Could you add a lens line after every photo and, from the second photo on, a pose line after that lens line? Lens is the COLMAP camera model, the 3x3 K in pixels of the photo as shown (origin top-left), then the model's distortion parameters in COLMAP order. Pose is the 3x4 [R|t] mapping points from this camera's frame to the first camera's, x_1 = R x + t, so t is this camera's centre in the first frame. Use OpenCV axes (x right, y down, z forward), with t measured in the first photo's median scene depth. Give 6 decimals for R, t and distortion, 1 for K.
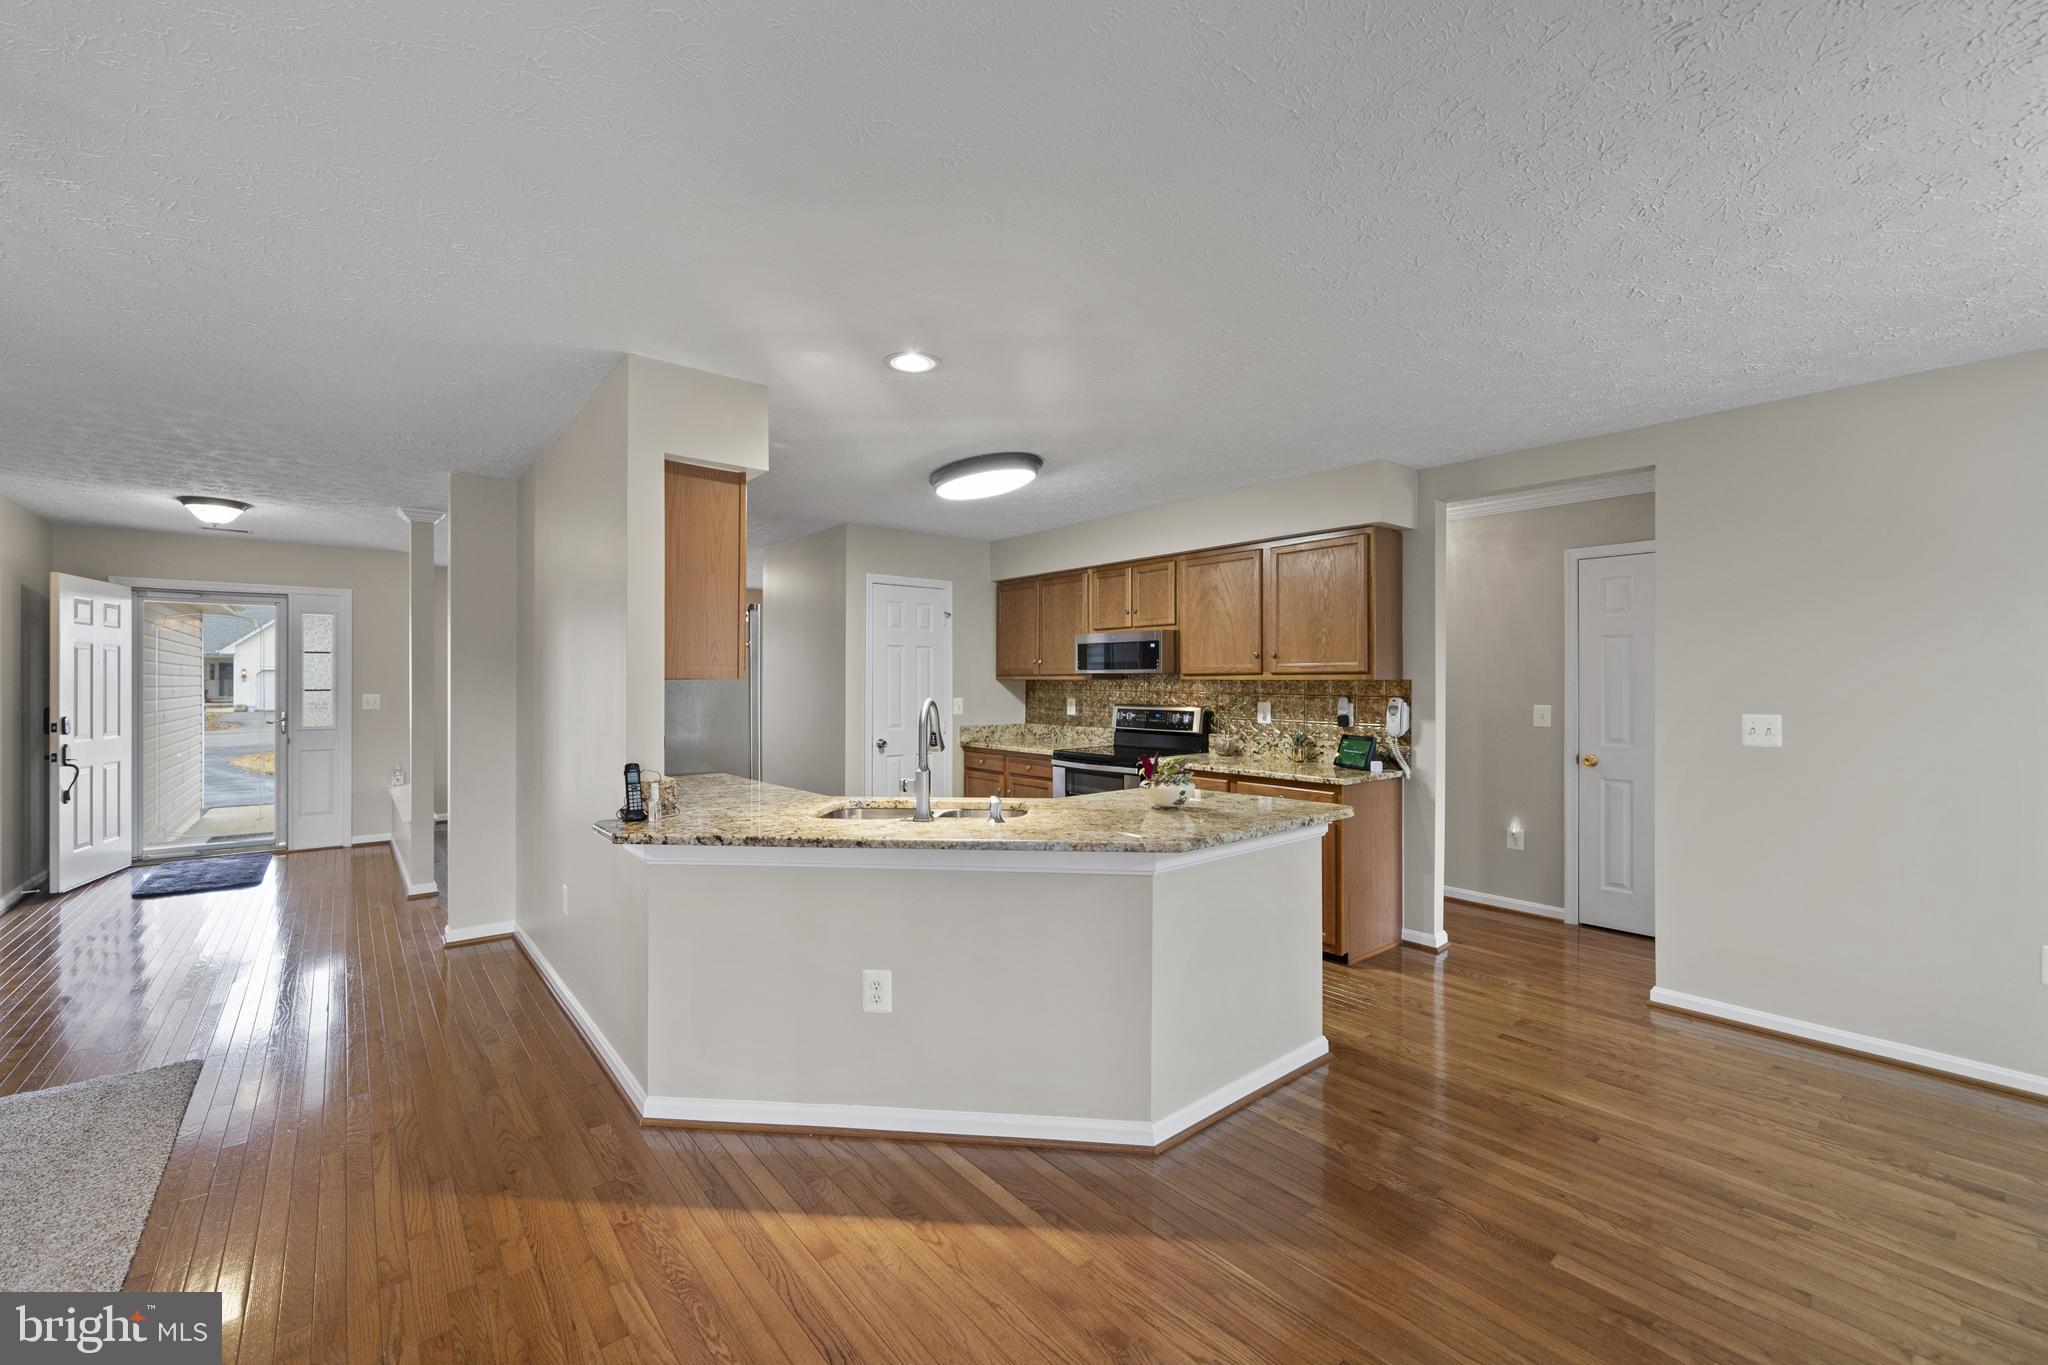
lens RADIAL K [[827.9, 0, 1005.5], [0, 827.9, 683.3], [0, 0, 1]] dist [-0.003312, -0.000153]
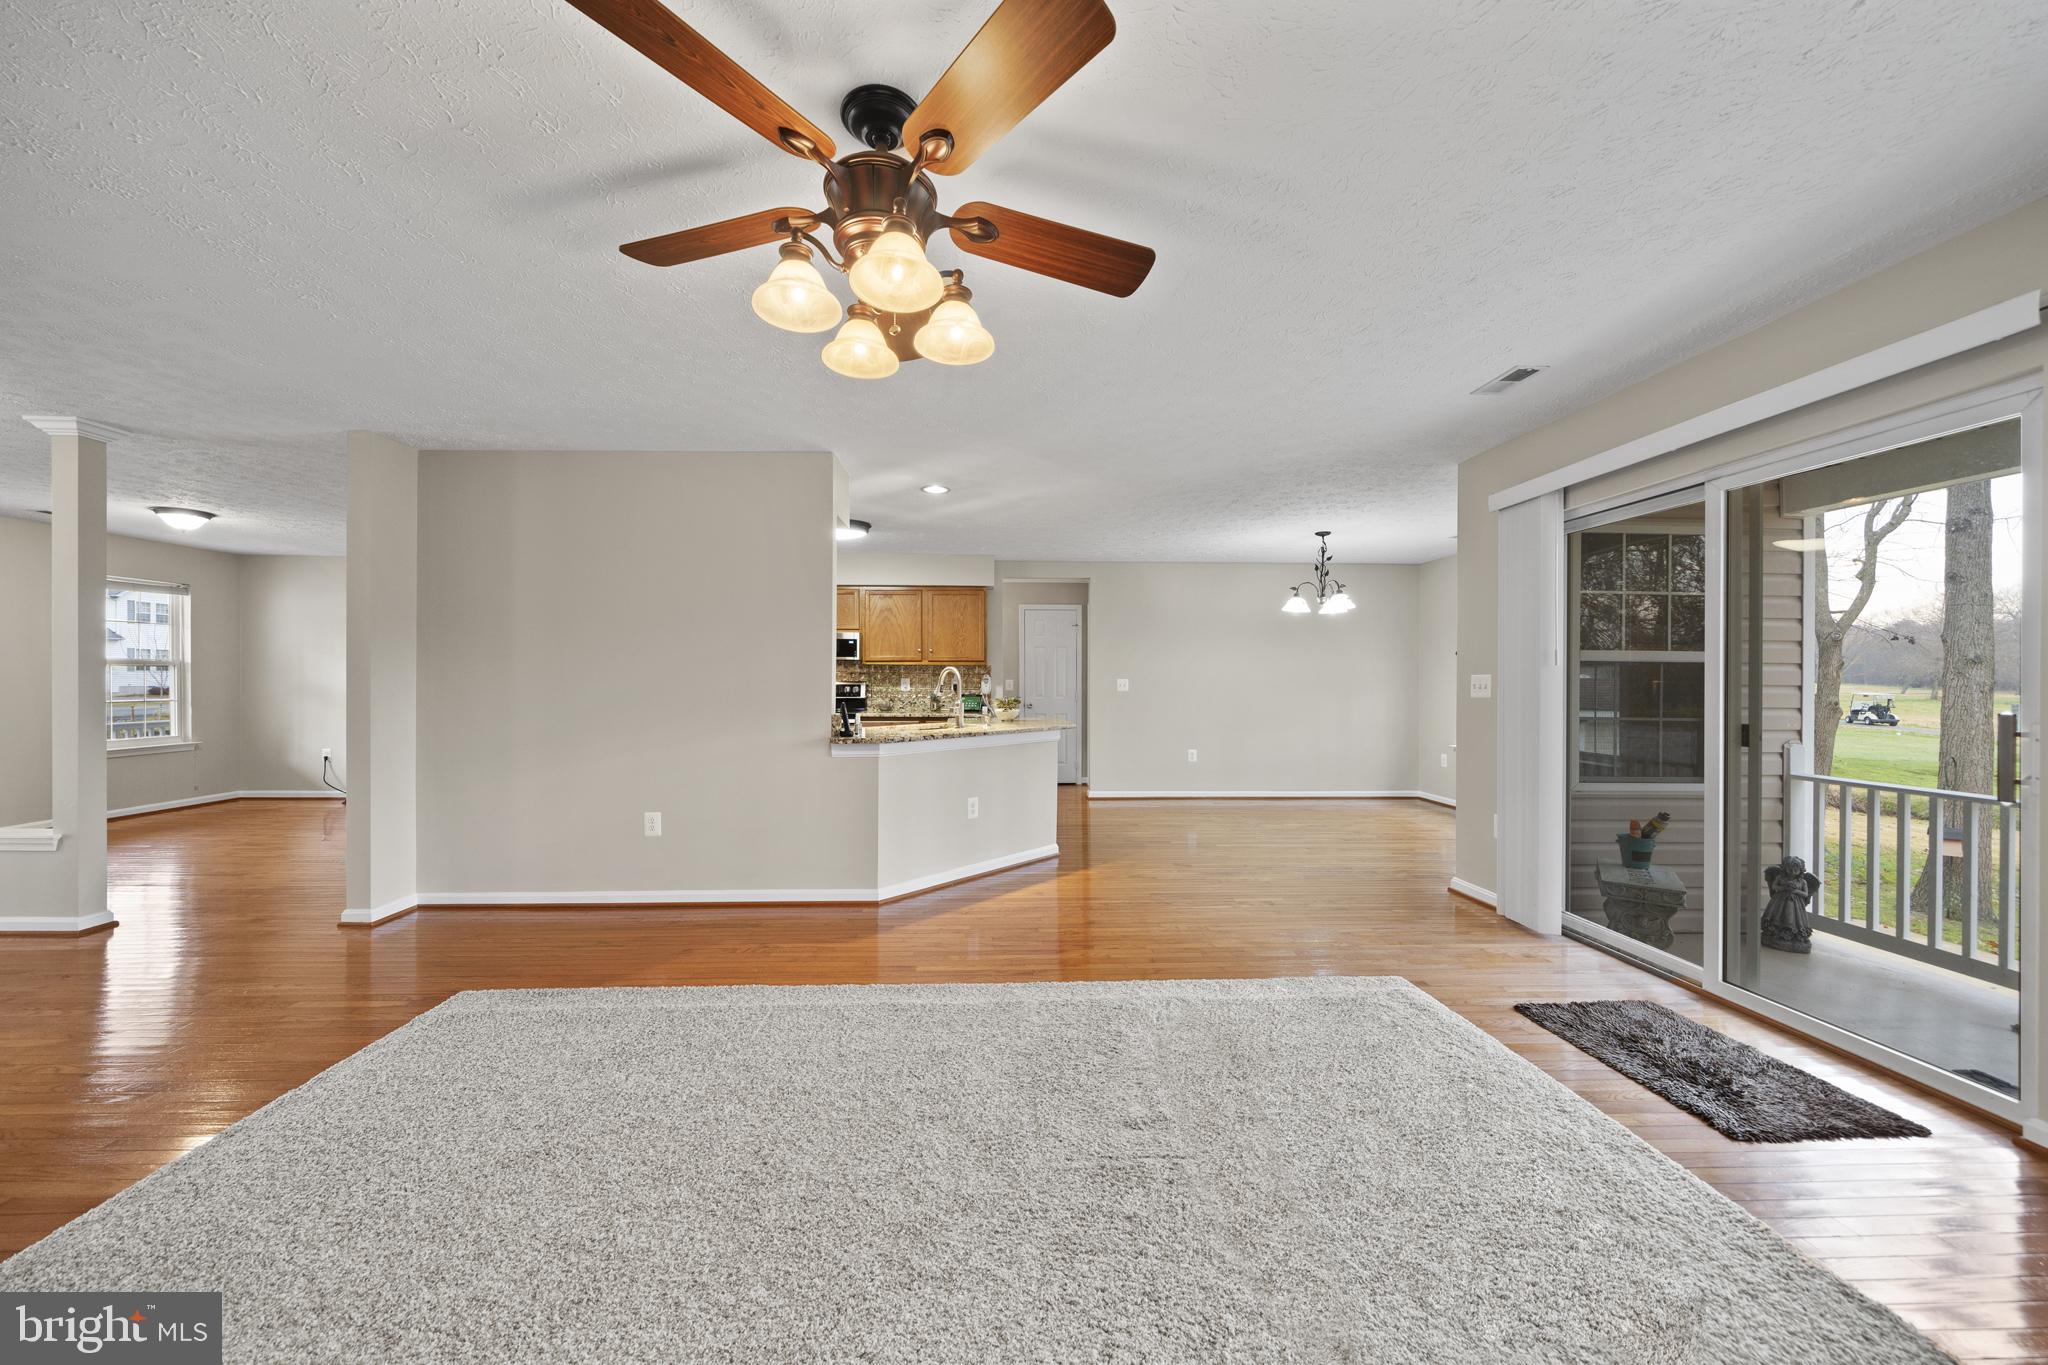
lens RADIAL K [[737.9, 0, 1004.6], [0, 737.9, 684.6], [0, 0, 1]] dist [-0.002805, -0.000305]
pose [[0.613649, -0.003677, 0.789570, -0.738479], [-0.002076, 0.999978, 0.006270, 0.025244], [-0.789576, -0.005487, 0.613628, -0.072836]]
